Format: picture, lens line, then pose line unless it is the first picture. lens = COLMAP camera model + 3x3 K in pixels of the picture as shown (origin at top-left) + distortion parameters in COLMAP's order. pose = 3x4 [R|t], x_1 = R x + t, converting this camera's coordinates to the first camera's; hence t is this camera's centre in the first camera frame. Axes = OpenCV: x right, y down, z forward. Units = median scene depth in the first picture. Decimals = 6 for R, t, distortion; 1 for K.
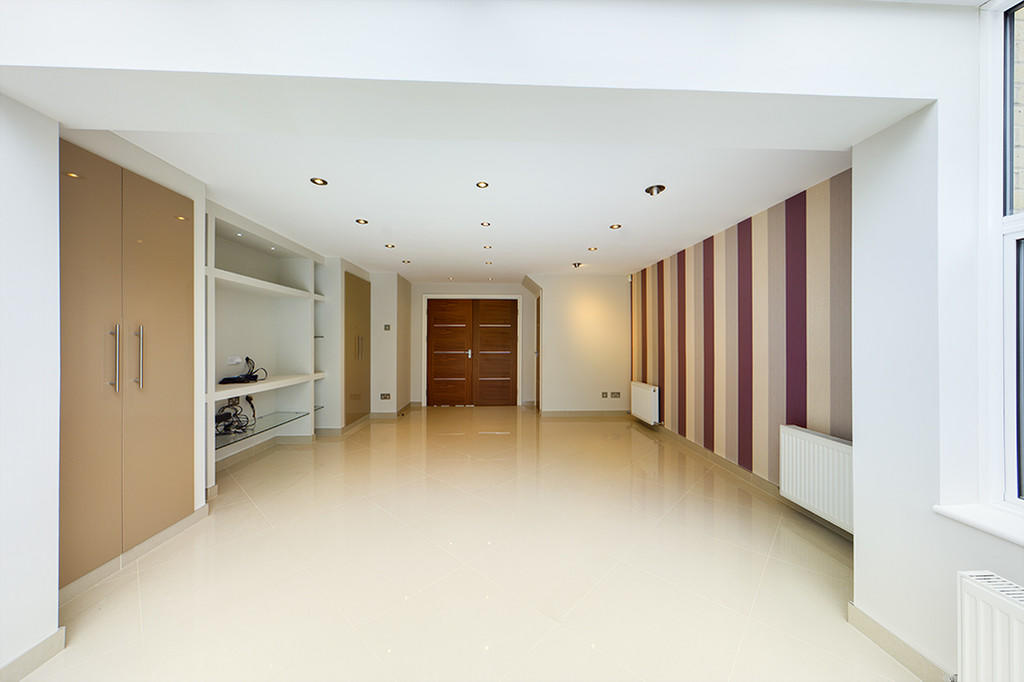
lens RADIAL K [[356.1, 0, 512.0], [0, 356.1, 341.0], [0, 0, 1]] dist [0.000793, -0.000206]
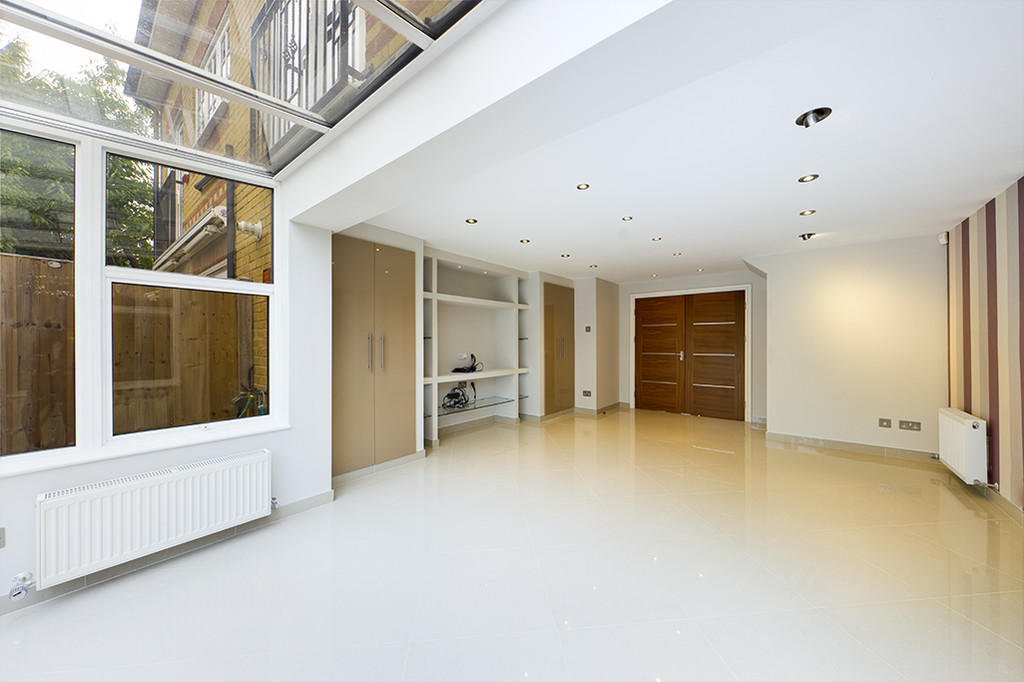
lens RADIAL K [[354.3, 0, 512.0], [0, 354.3, 341.0], [0, 0, 1]] dist [0.000190, -0.000061]
pose [[0.745667, -0.003887, -0.666308, 0.208793], [0.003082, 0.999992, -0.002386, -0.000932], [0.666312, -0.000274, 0.745673, 0.060286]]
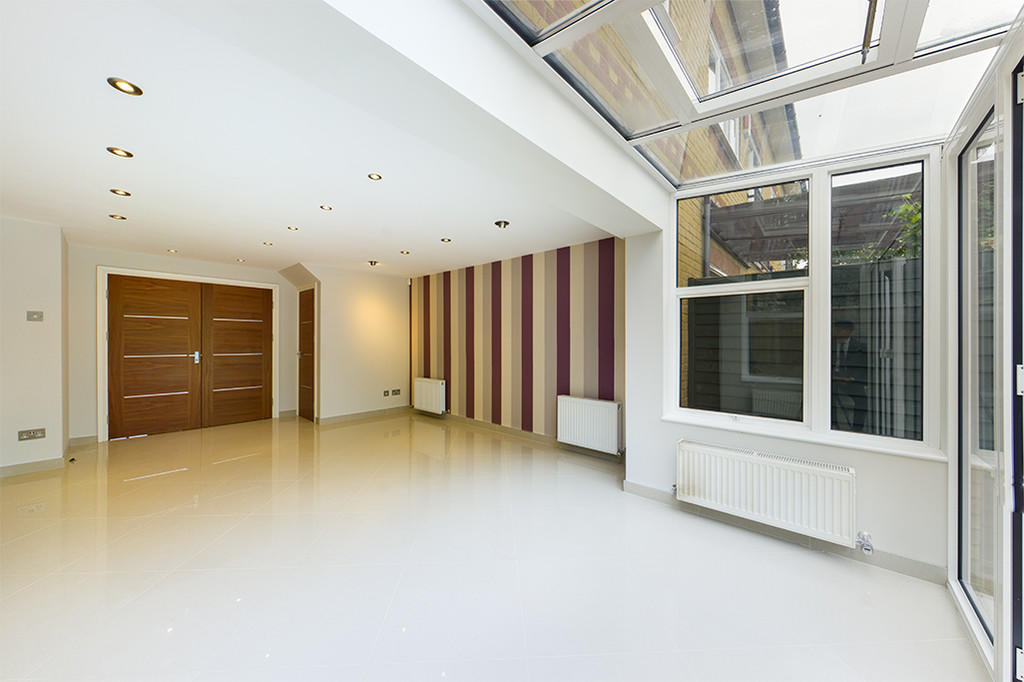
lens RADIAL K [[356.1, 0, 512.0], [0, 356.1, 341.0], [0, 0, 1]] dist [0.000793, -0.000206]
pose [[0.701689, 0.001145, 0.712483, -0.244209], [-0.002684, 0.999996, 0.001036, -0.000293], [-0.712478, -0.002640, 0.701689, 0.032467]]
